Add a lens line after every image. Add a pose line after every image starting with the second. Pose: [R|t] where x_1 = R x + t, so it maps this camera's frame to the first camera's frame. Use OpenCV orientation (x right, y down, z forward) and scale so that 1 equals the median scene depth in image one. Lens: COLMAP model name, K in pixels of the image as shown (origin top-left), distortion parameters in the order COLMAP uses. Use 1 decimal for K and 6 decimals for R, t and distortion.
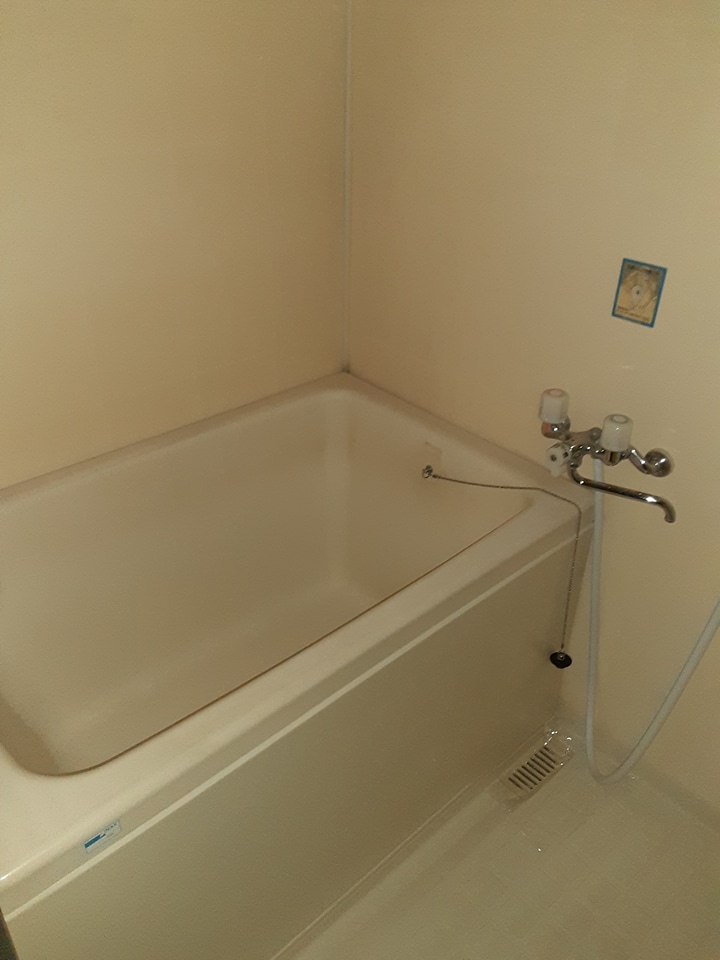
lens RADIAL K [[777.2, 0, 362.0], [0, 777.2, 478.0], [0, 0, 1]] dist [0.075484, -0.120703]
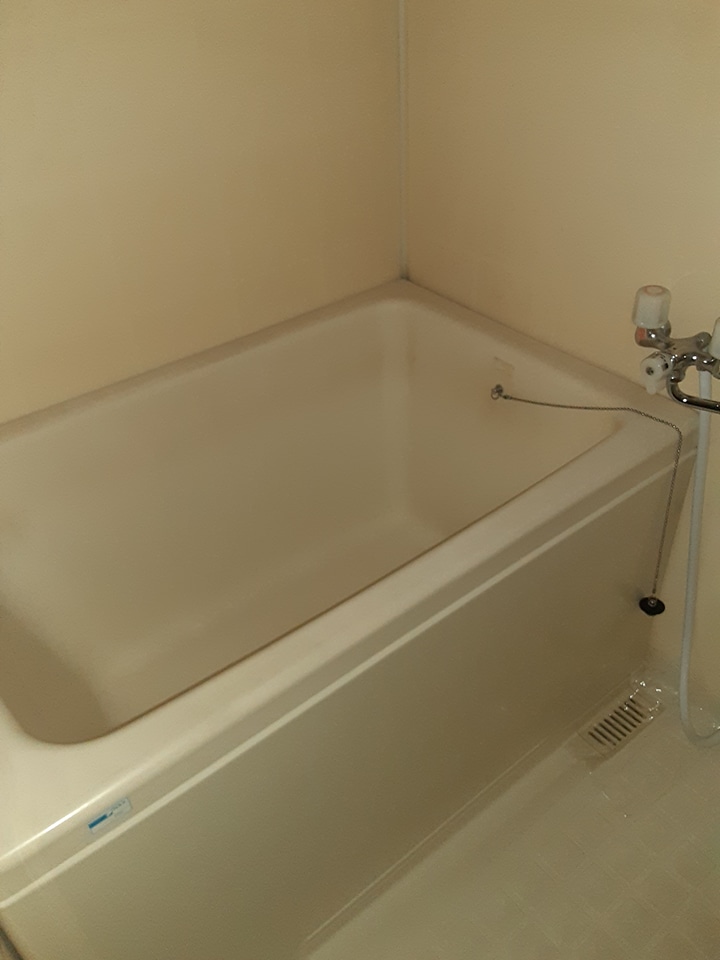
lens RADIAL K [[777.2, 0, 362.0], [0, 777.2, 478.9], [0, 0, 1]] dist [0.075484, -0.120703]
pose [[0.994590, -0.005637, -0.103724, 0.024463], [0.015774, 0.995142, 0.097174, 0.001827], [0.102672, -0.098285, 0.989848, 0.117522]]
